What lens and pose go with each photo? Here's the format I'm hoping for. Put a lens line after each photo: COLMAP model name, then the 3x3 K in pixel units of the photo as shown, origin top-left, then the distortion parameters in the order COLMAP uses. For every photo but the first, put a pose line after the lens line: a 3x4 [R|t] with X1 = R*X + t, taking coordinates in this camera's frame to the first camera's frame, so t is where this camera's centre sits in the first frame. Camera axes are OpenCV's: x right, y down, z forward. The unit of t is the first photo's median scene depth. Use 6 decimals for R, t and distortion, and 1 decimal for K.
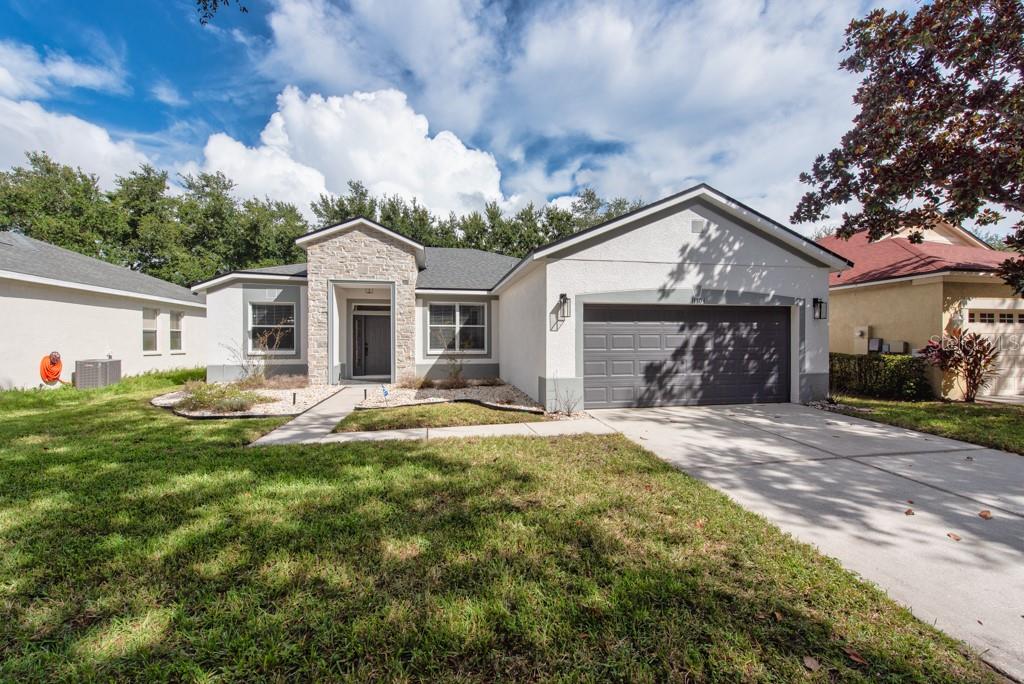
lens RADIAL K [[389.9, 0, 511.7], [0, 389.9, 357.1], [0, 0, 1]] dist [0.017259, -0.000261]
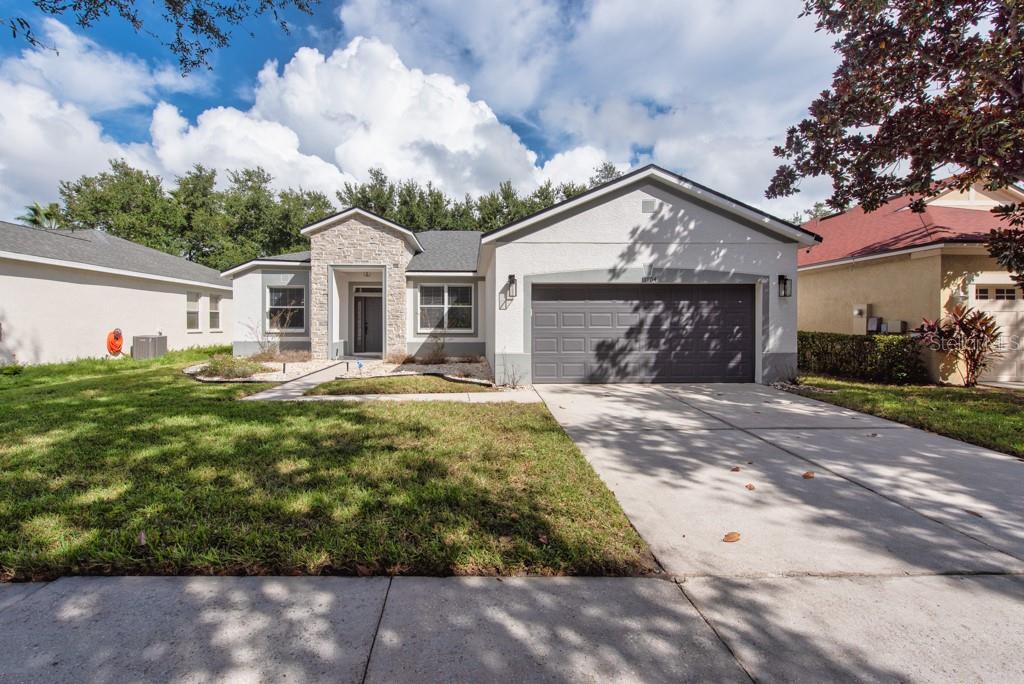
lens RADIAL K [[424.9, 0, 512.0], [0, 424.9, 342.0], [0, 0, 1]] dist [0.020608, 0.000236]
pose [[0.988606, 0.008262, -0.150298, 0.247522], [-0.008267, 0.999966, 0.000591, 0.017185], [0.150298, 0.000658, 0.988641, -0.126530]]
